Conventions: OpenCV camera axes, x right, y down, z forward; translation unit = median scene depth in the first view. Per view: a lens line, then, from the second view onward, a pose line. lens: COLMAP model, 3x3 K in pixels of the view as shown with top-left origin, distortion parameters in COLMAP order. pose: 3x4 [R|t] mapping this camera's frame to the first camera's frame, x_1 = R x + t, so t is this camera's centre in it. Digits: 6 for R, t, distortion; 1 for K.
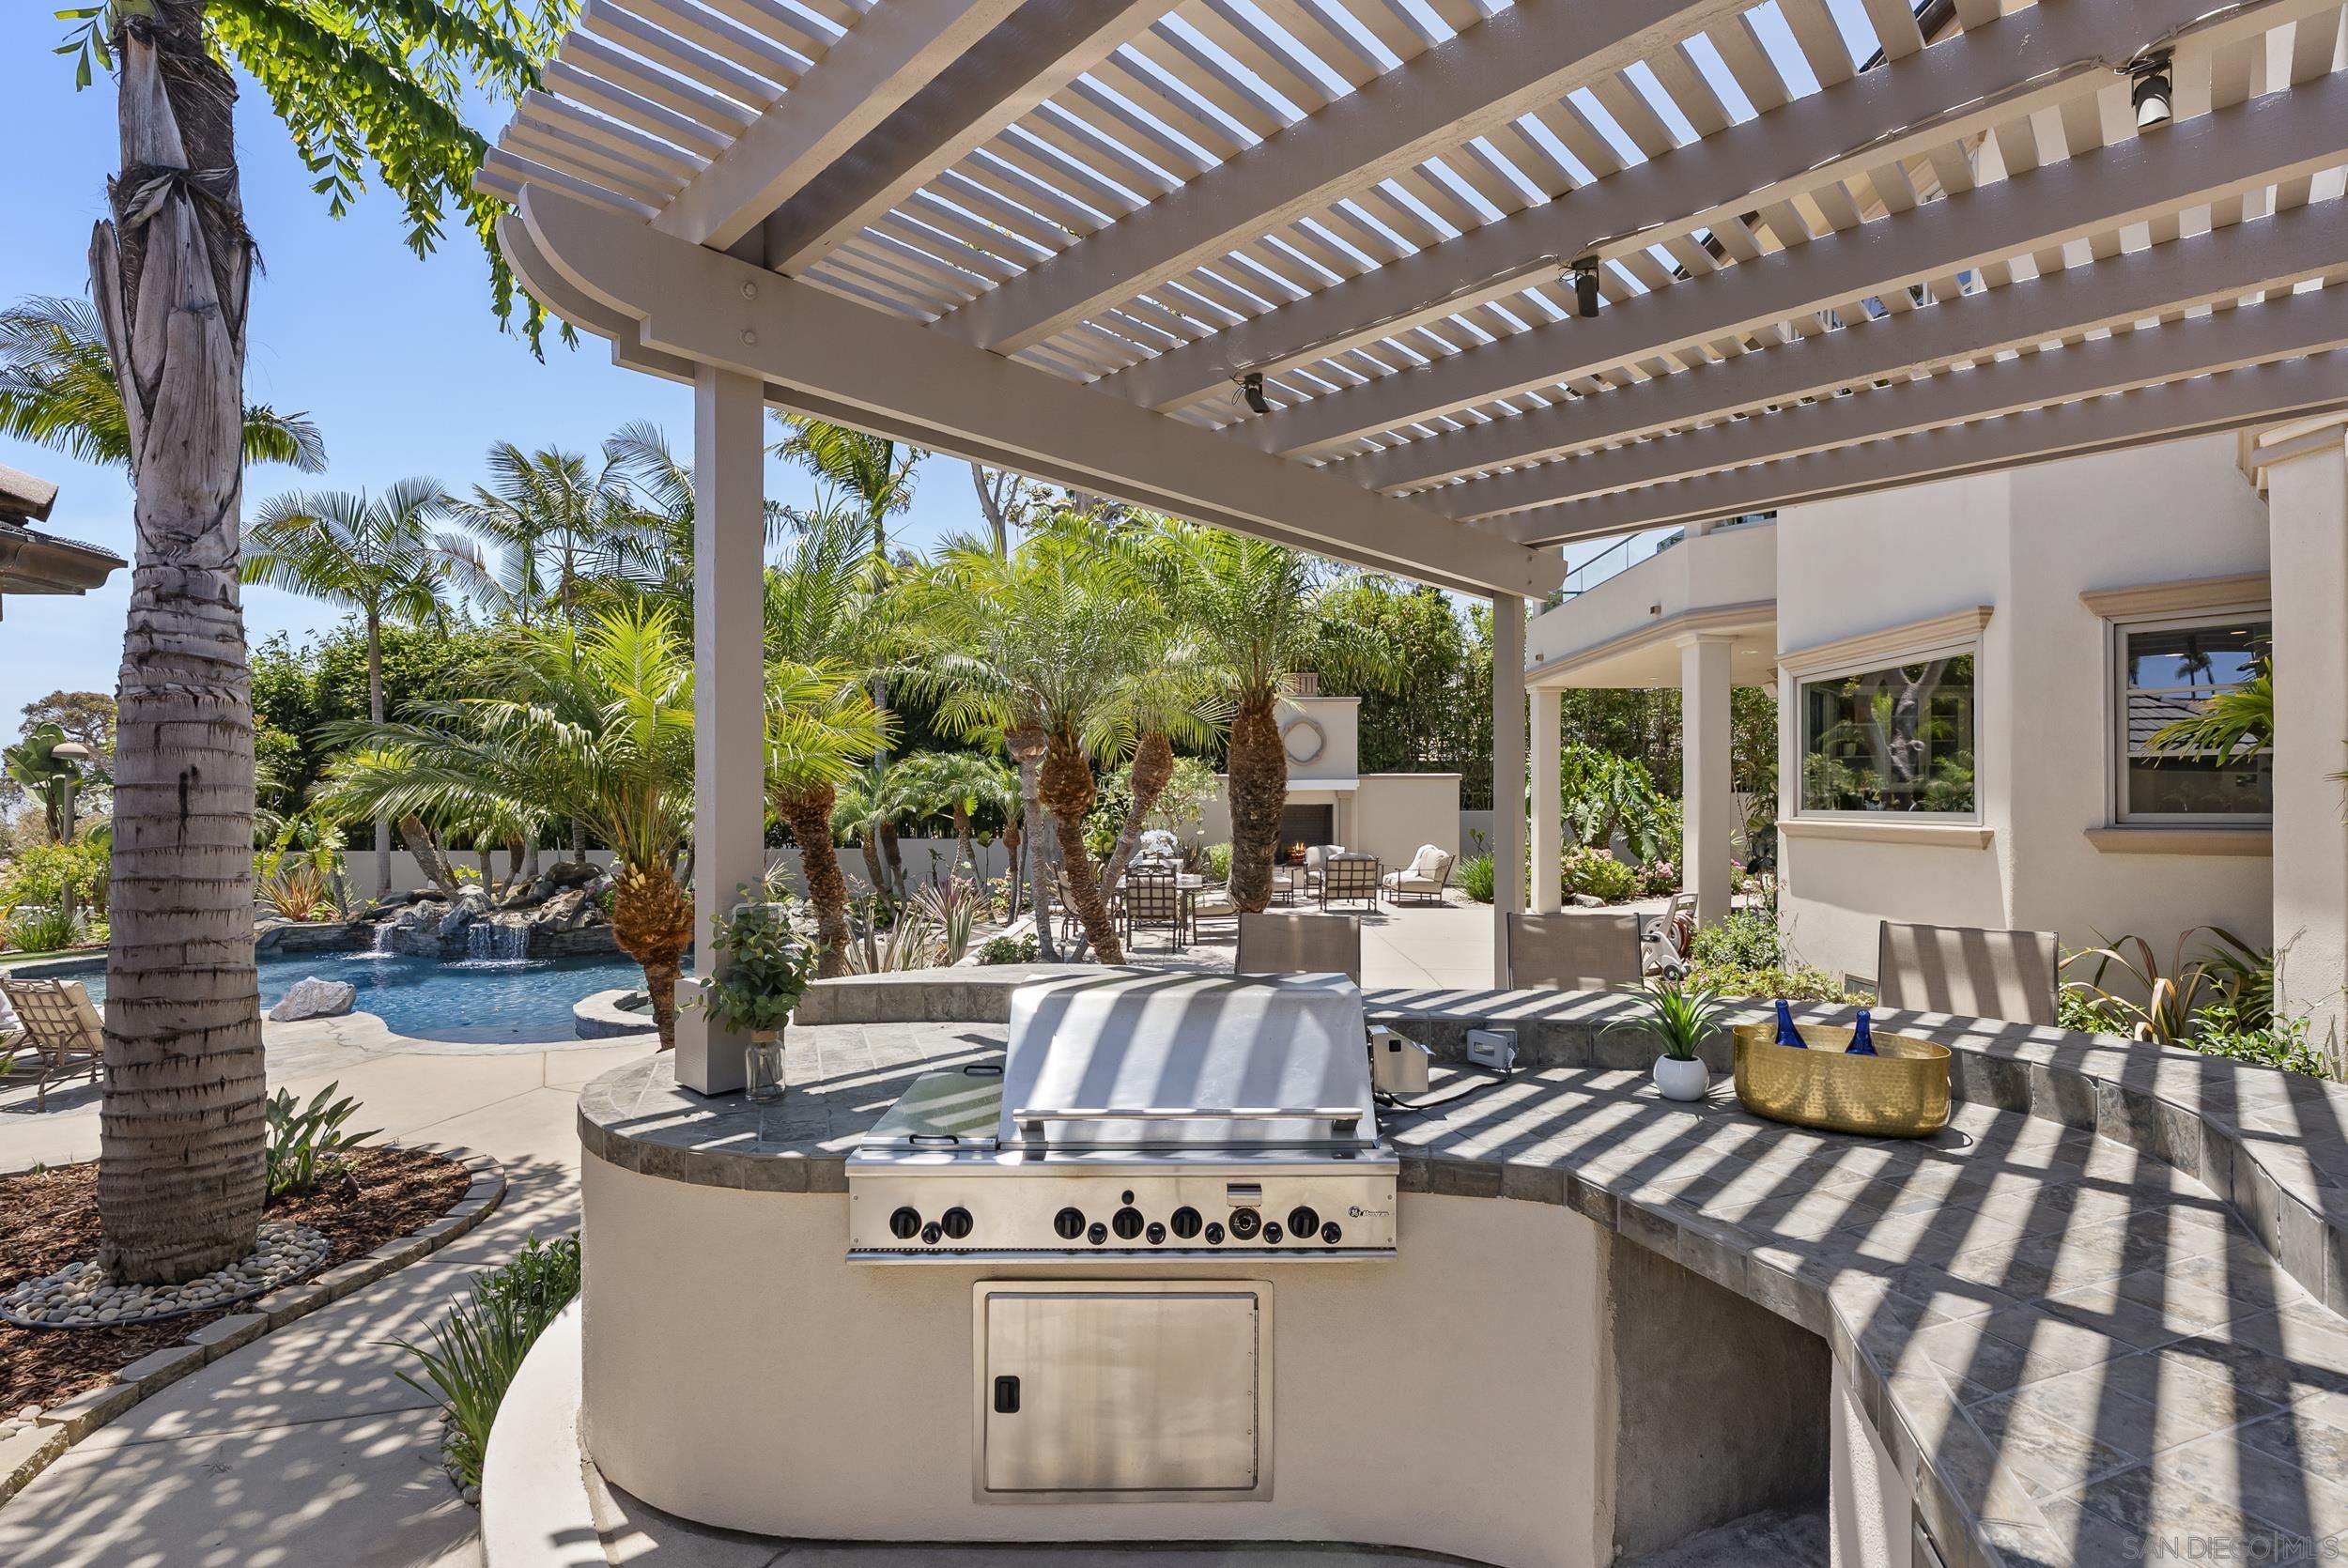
lens RADIAL K [[1063.4, 0, 1174.0], [0, 1063.4, 784.0], [0, 0, 1]] dist [-0.000161, 0.000007]
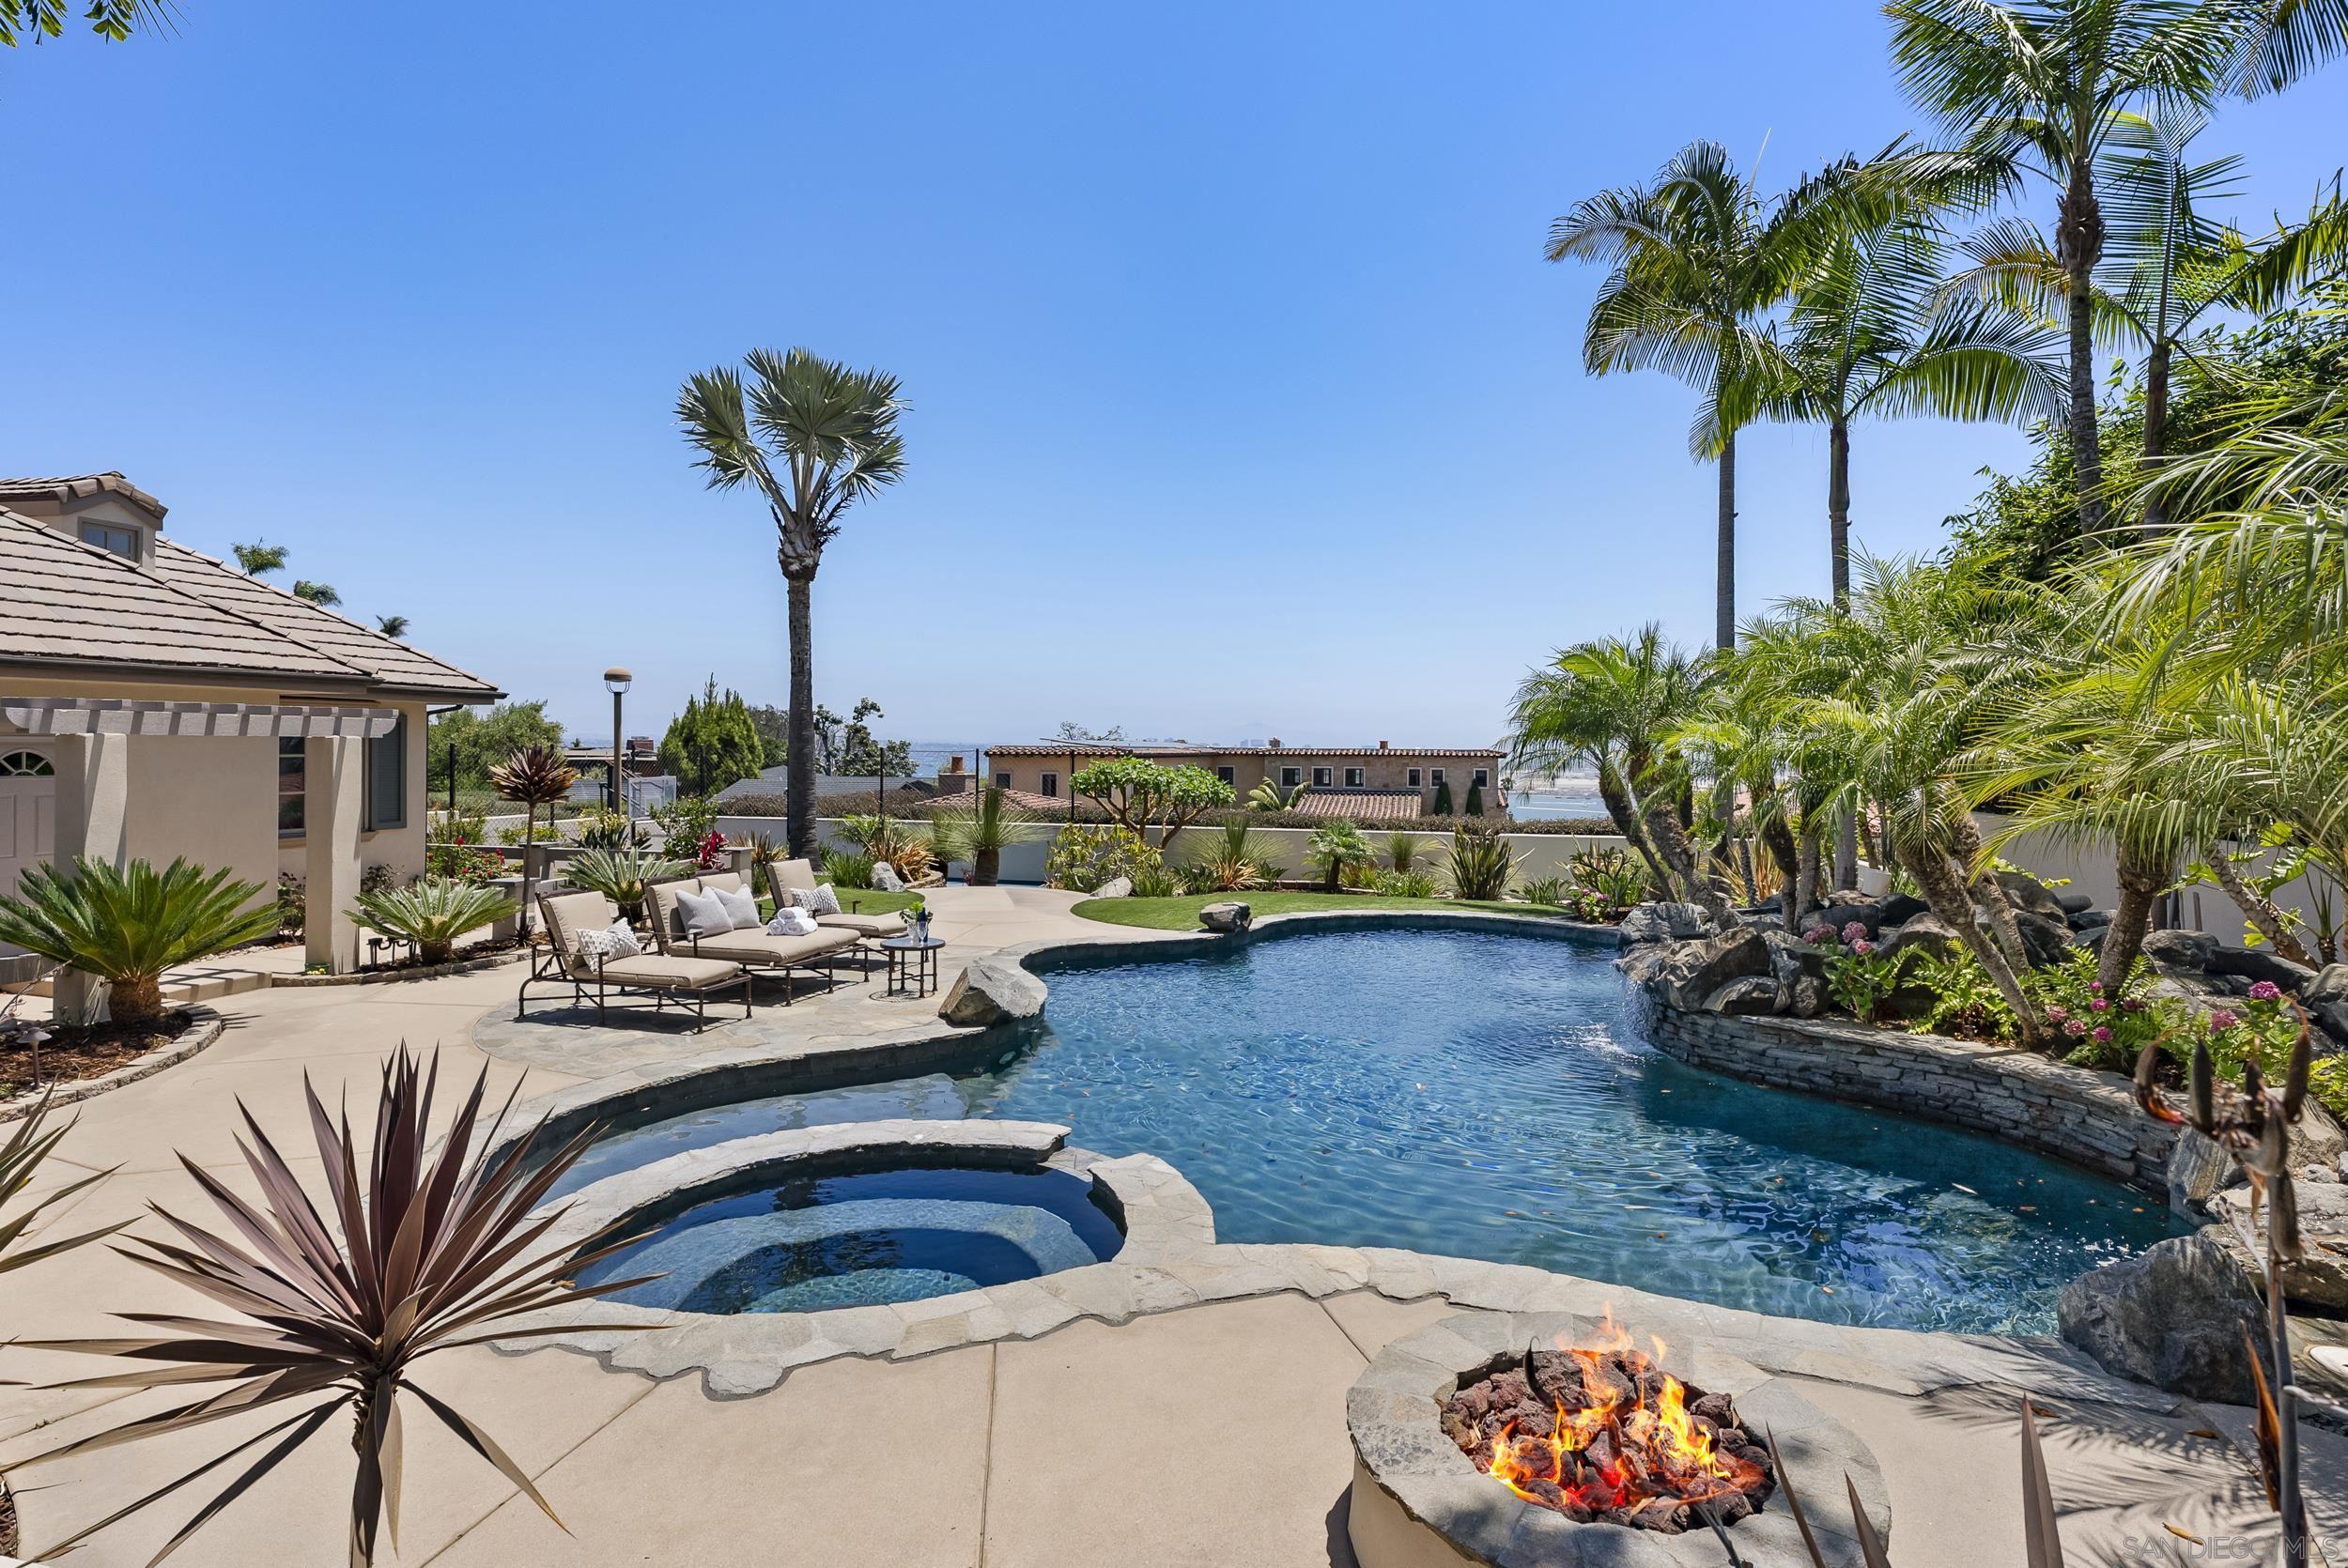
lens RADIAL K [[1174.2, 0, 1156.3], [0, 1174.2, 747.6], [0, 0, 1]] dist [-0.002141, 0.001303]
pose [[-0.221375, -0.001032, -0.975188, -0.026385], [0.015088, 0.999876, -0.004484, 0.022731], [0.975072, -0.015706, -0.221332, 0.859469]]
